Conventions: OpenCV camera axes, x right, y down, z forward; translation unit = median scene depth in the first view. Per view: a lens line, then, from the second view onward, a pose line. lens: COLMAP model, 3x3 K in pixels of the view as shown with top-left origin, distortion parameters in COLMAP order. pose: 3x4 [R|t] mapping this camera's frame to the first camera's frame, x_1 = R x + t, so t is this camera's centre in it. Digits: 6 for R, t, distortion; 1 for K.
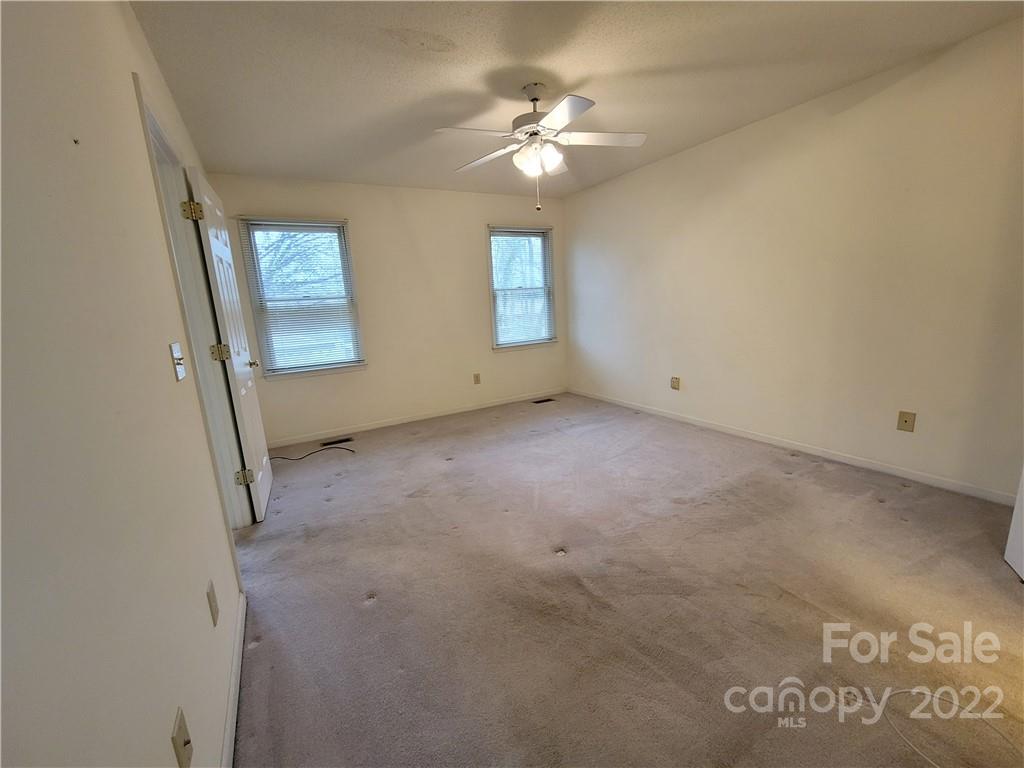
lens RADIAL K [[415.9, 0, 507.1], [0, 415.9, 384.8], [0, 0, 1]] dist [-0.010227, 0.000190]
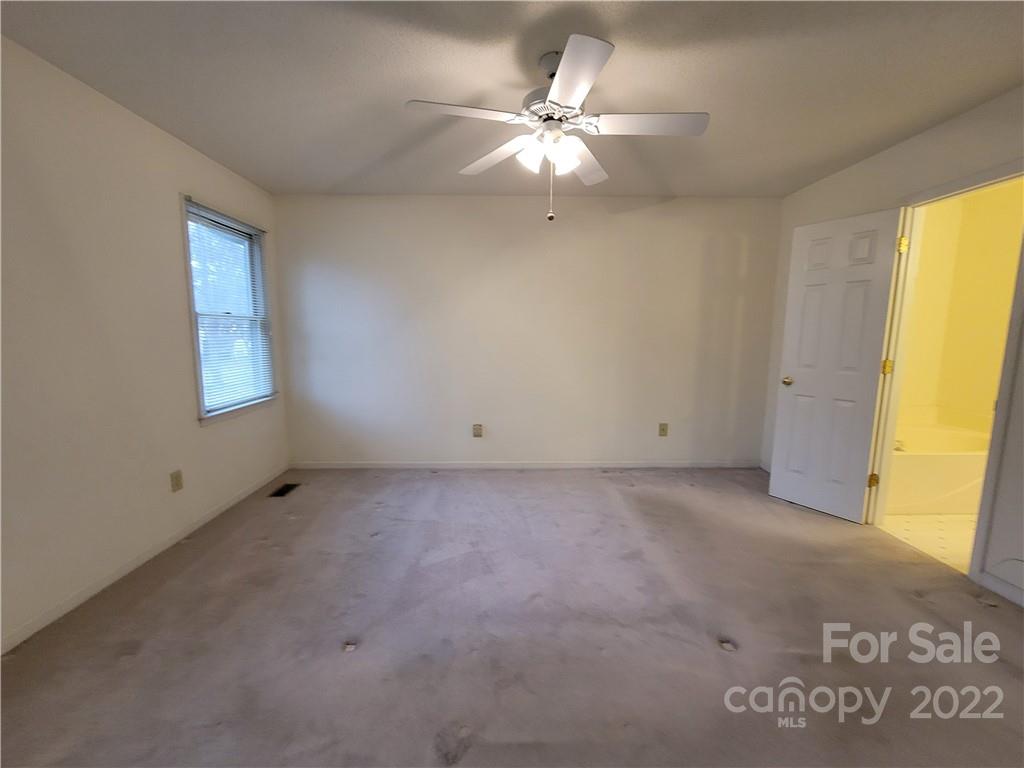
lens RADIAL K [[415.9, 0, 515.2], [0, 415.9, 386.6], [0, 0, 1]] dist [-0.010227, 0.000190]
pose [[0.472866, -0.056088, 0.879348, -0.400163], [0.141469, 0.989858, -0.012938, -0.081339], [-0.869704, 0.130518, 0.476005, 0.474006]]
